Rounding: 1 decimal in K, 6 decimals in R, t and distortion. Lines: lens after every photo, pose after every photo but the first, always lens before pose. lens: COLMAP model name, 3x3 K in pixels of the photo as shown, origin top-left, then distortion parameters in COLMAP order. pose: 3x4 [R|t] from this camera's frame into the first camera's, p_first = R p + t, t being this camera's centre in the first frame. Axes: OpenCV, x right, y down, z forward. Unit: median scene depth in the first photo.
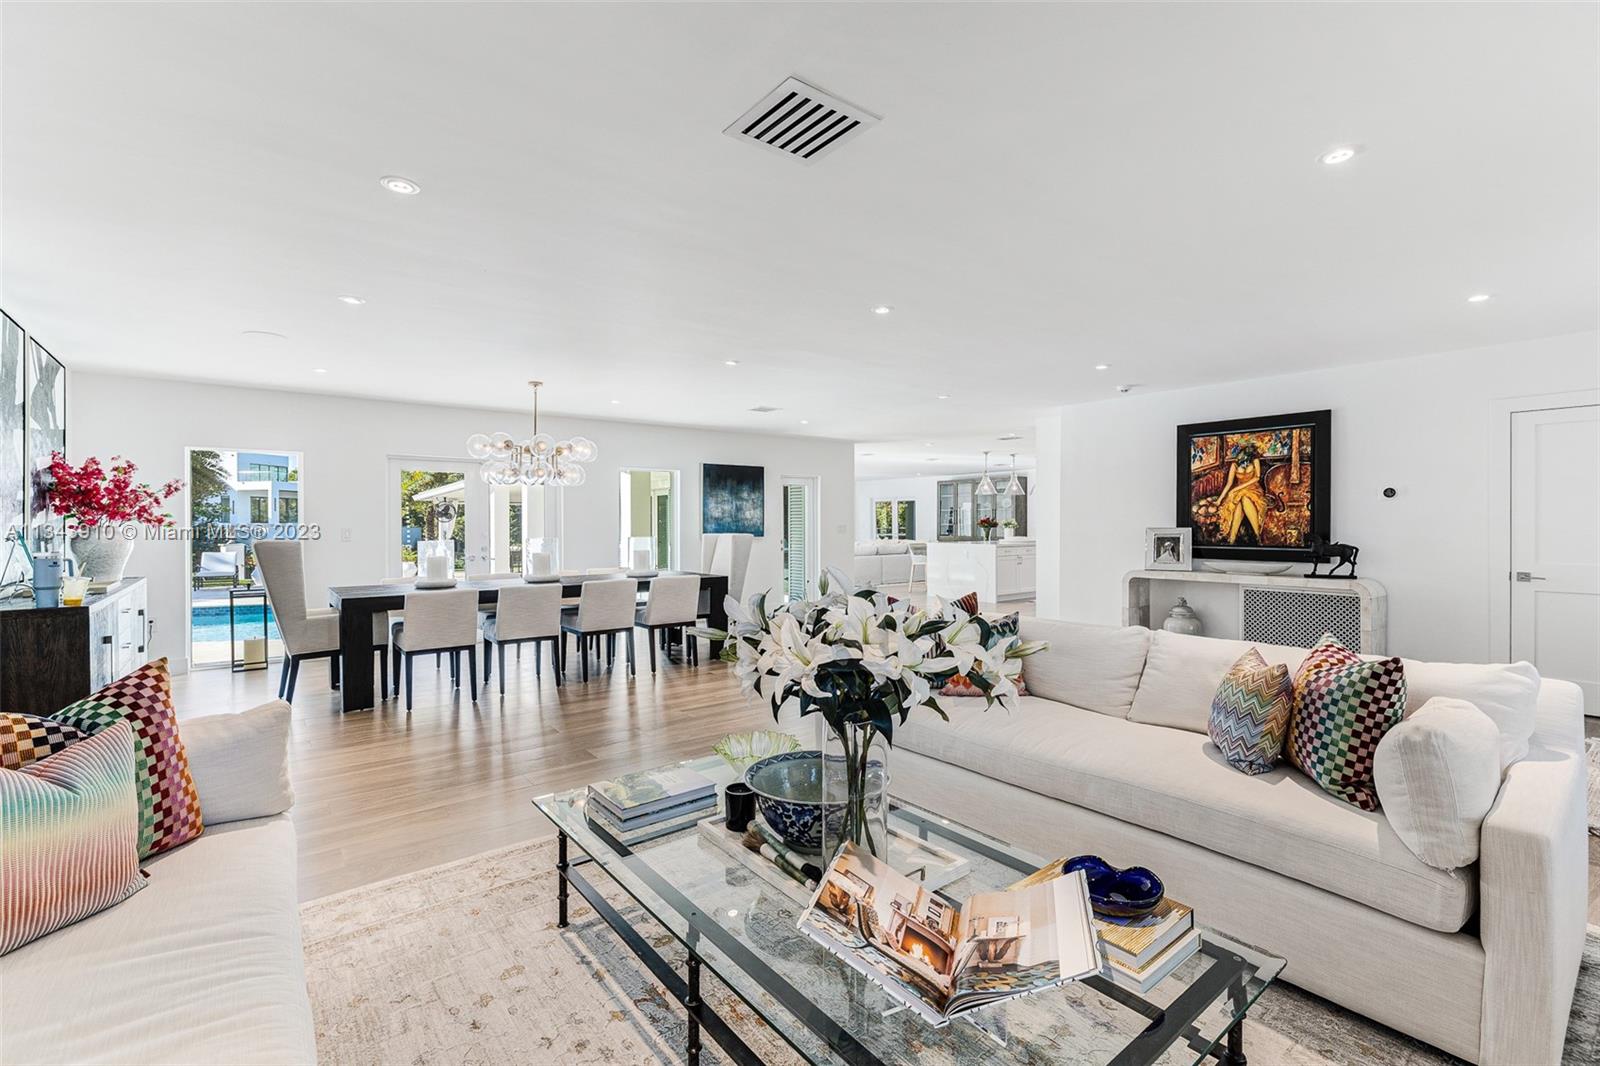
lens RADIAL K [[688.7, 0, 796.7], [0, 688.7, 518.7], [0, 0, 1]] dist [0.000998, 0.000282]
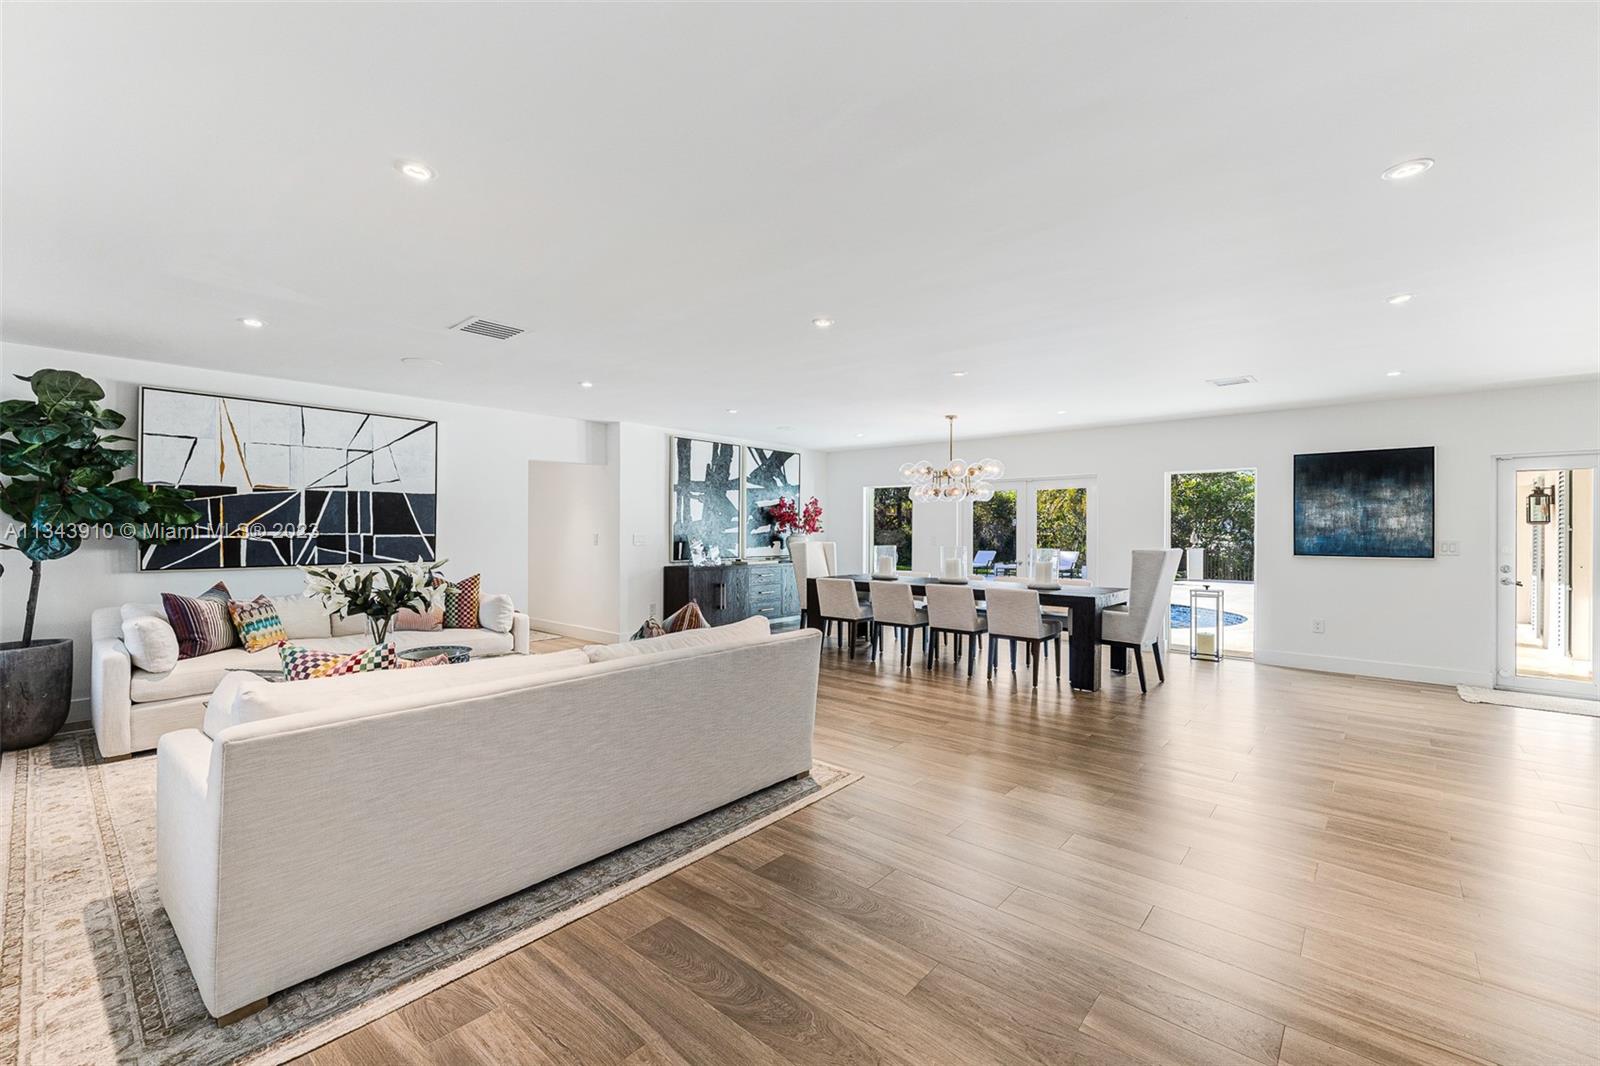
lens RADIAL K [[668.0, 0, 797.0], [0, 668.0, 526.0], [0, 0, 1]] dist [-0.000349, -0.000110]
pose [[0.186513, 0.001925, -0.982451, 0.469661], [0.004531, 0.999986, 0.002819, -0.008040], [0.982442, -0.004977, 0.186501, 0.340616]]
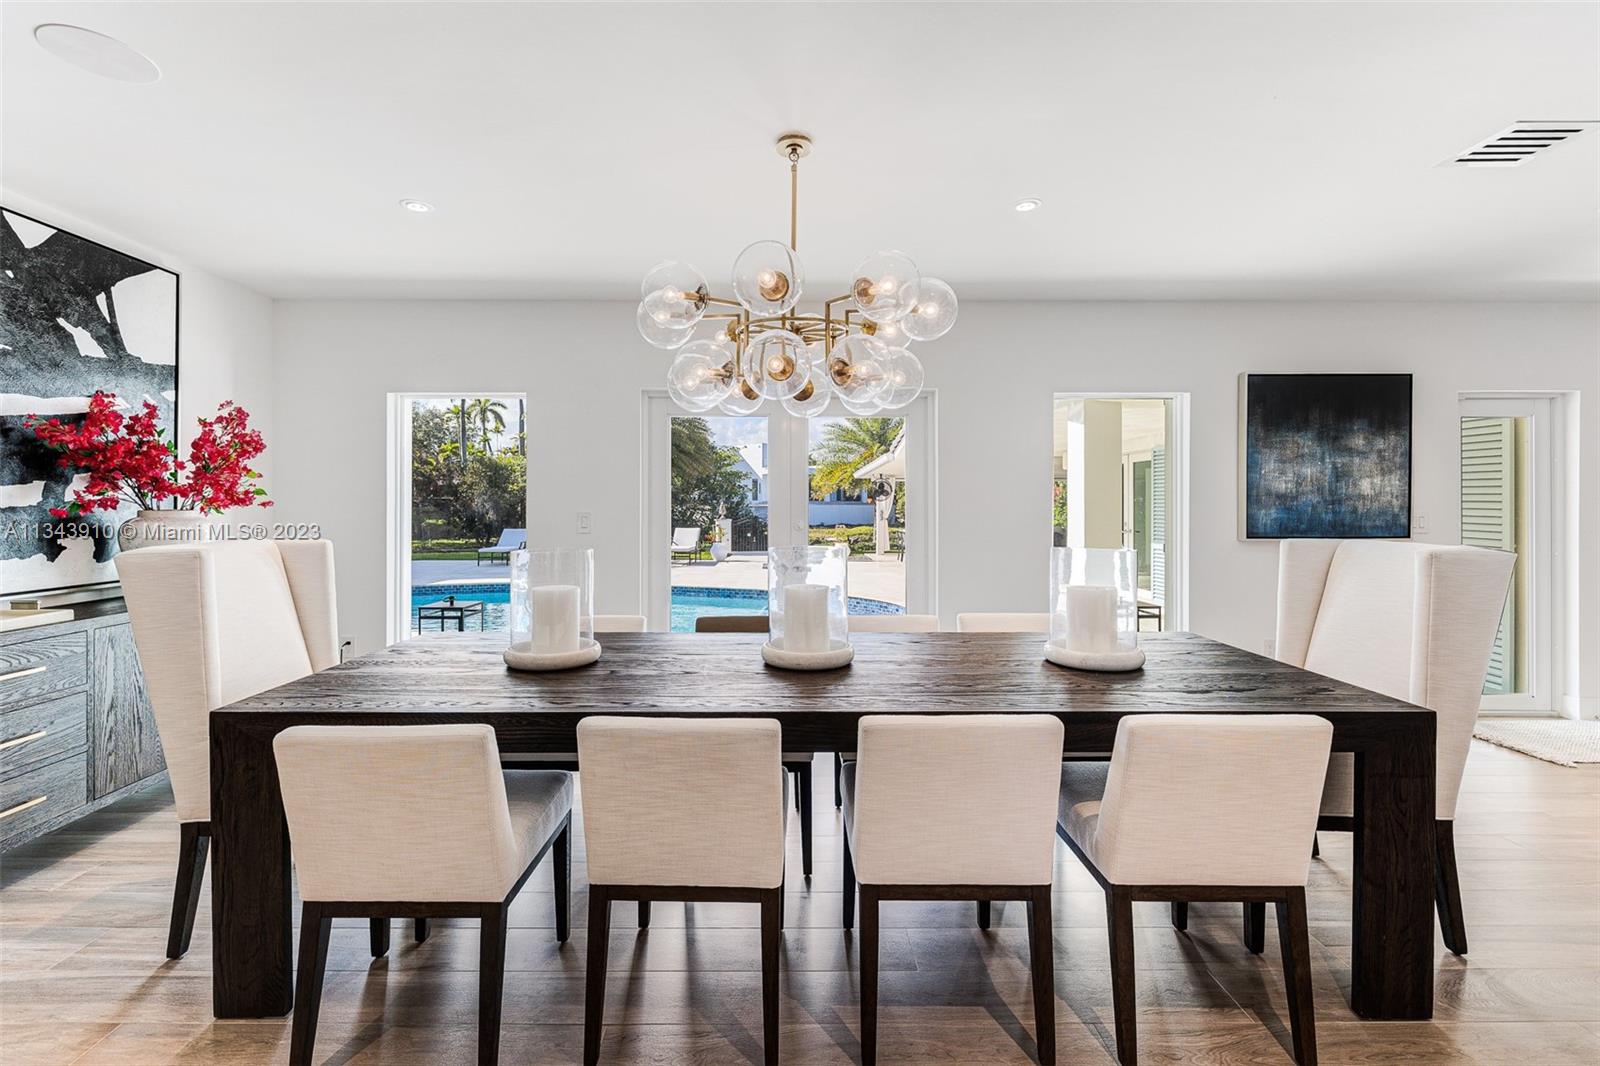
lens RADIAL K [[693.1, 0, 783.1], [0, 693.1, 501.9], [0, 0, 1]] dist [-0.002880, -0.000317]
pose [[0.786969, 0.003803, -0.616981, -0.095395], [0.001193, 0.999970, 0.007686, -0.000193], [0.616992, -0.006785, 0.786940, 0.452885]]
